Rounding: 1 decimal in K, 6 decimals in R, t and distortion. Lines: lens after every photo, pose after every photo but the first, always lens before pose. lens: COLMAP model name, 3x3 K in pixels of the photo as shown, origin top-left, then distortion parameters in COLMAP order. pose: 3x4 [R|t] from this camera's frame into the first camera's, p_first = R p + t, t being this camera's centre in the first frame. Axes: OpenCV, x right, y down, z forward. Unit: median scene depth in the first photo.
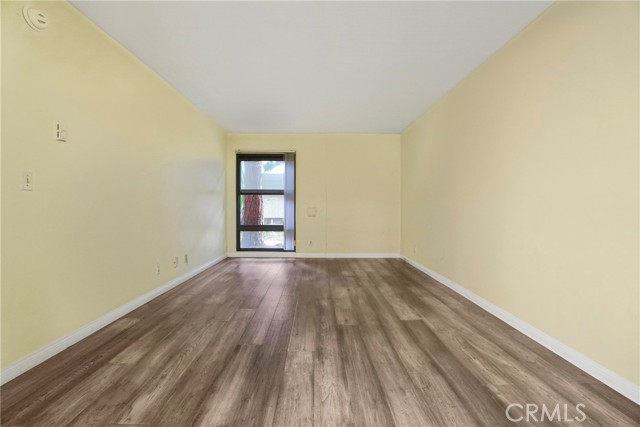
lens RADIAL K [[286.5, 0, 317.2], [0, 286.5, 208.4], [0, 0, 1]] dist [-0.057511, 0.021178]
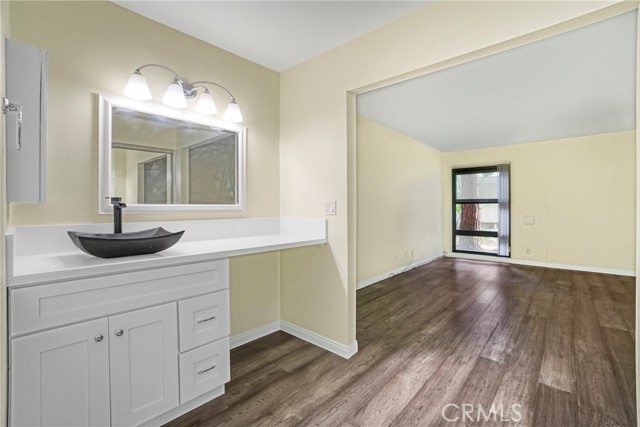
lens RADIAL K [[286.5, 0, 317.2], [0, 286.5, 208.4], [0, 0, 1]] dist [-0.057511, 0.021178]
pose [[0.737110, -0.003646, -0.675763, 0.104825], [0.000653, 0.999989, -0.004684, -0.027782], [0.675773, 0.003012, 0.737104, -0.264461]]
